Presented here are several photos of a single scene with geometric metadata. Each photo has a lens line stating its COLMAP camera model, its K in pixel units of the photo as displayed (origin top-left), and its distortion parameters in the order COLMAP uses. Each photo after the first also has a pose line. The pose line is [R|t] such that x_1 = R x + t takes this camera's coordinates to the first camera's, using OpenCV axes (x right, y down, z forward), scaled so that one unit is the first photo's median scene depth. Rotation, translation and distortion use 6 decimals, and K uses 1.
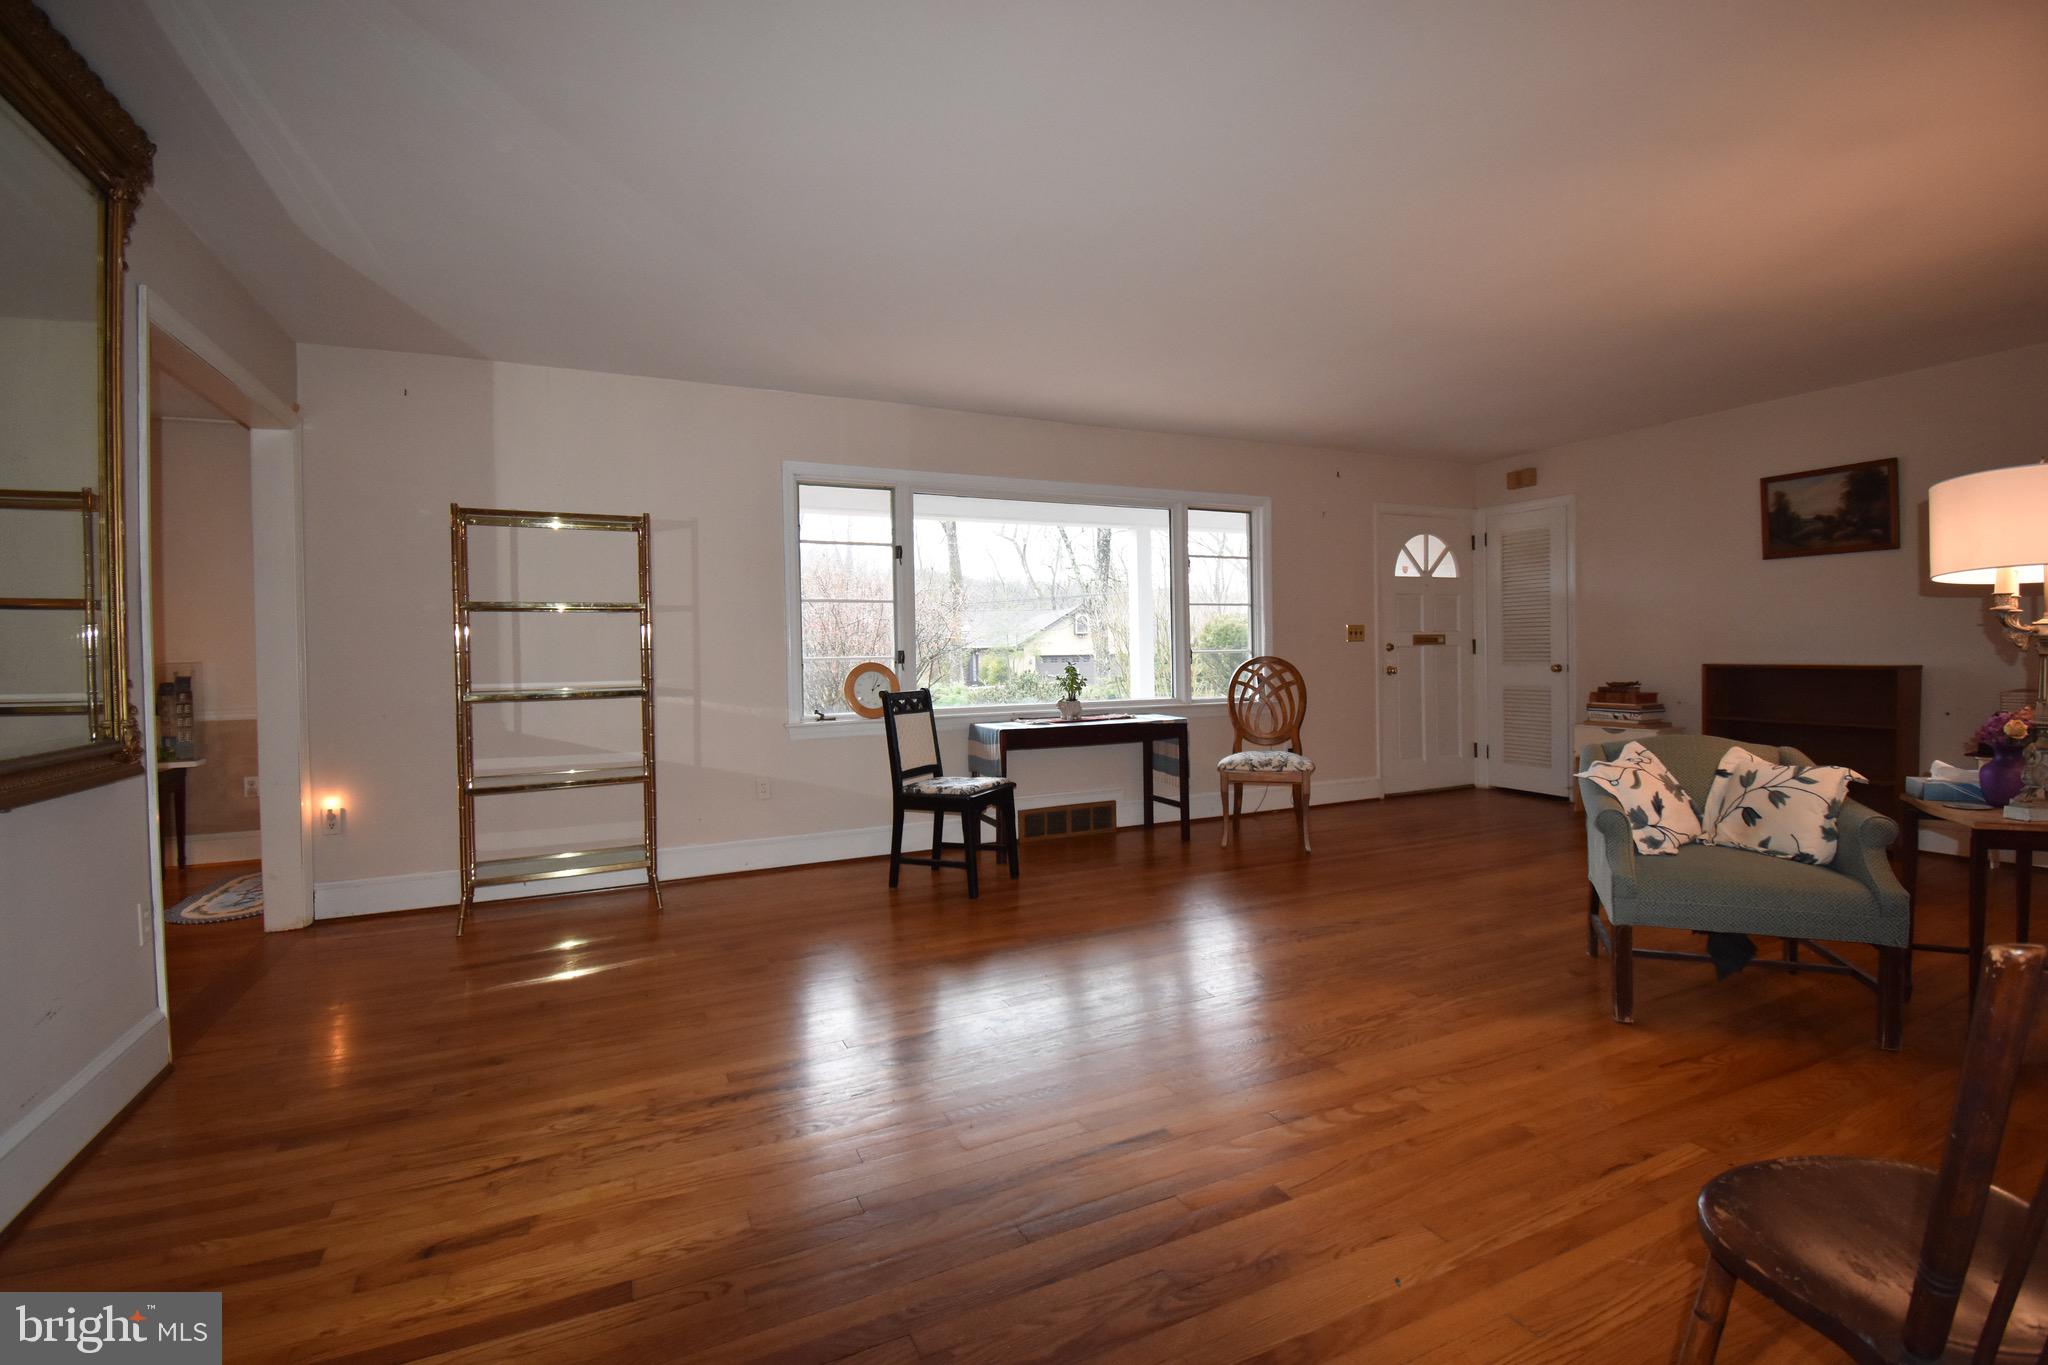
lens RADIAL K [[908.7, 0, 1022.1], [0, 908.7, 677.0], [0, 0, 1]] dist [-0.017652, -0.008316]
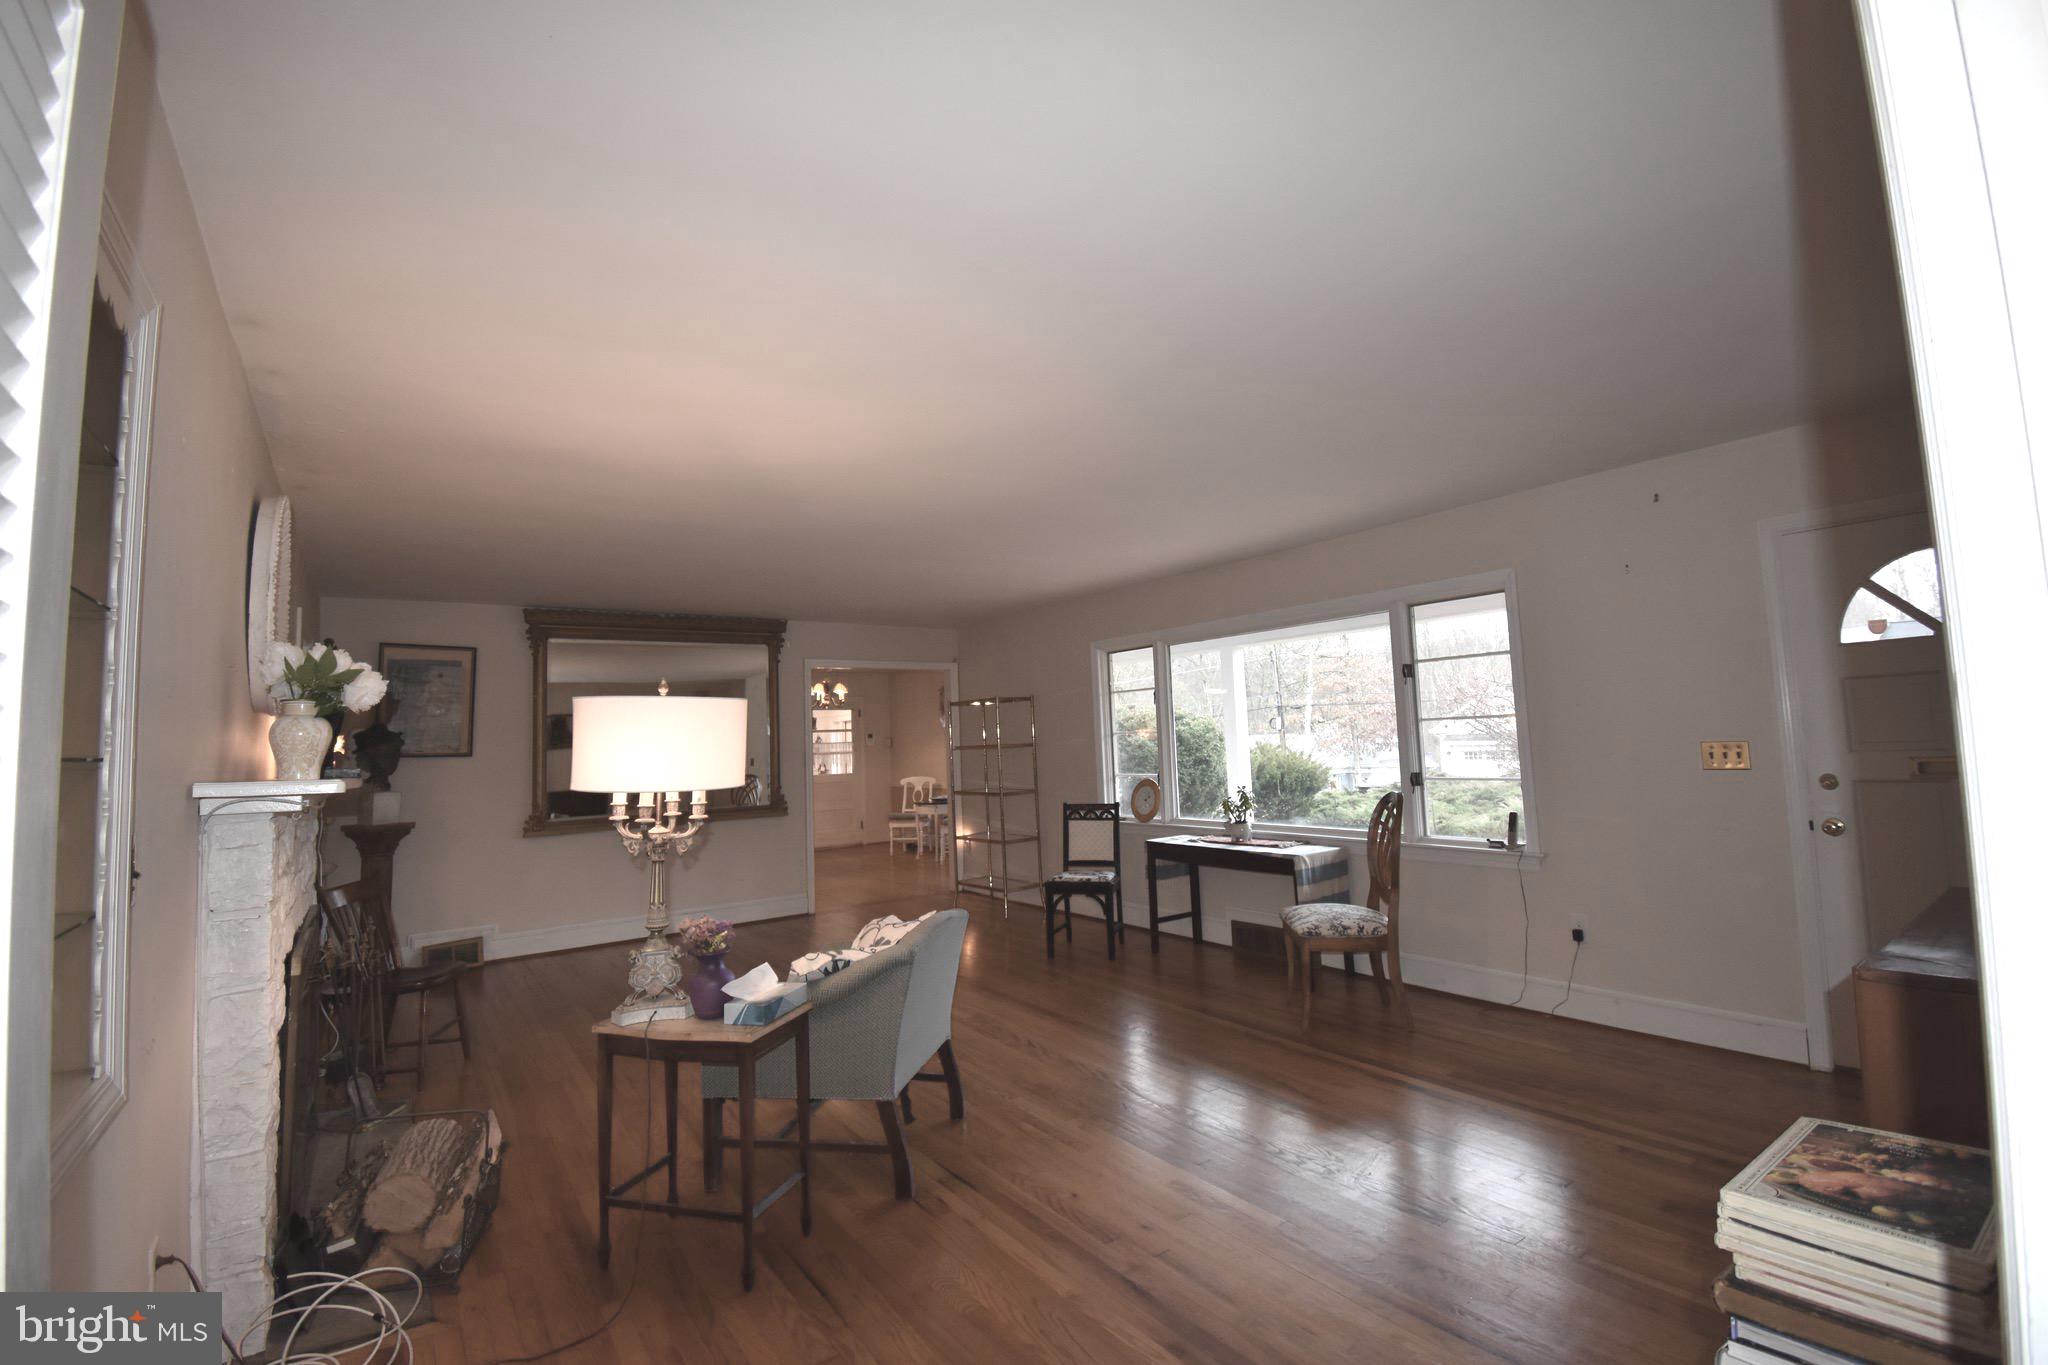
lens RADIAL K [[908.7, 0, 1011.2], [0, 908.7, 680.3], [0, 0, 1]] dist [-0.017652, -0.008316]
pose [[0.172895, -0.075932, -0.982009, 0.893063], [-0.024587, 0.996380, -0.081372, -0.039778], [0.984633, 0.038213, 0.170402, 0.482288]]
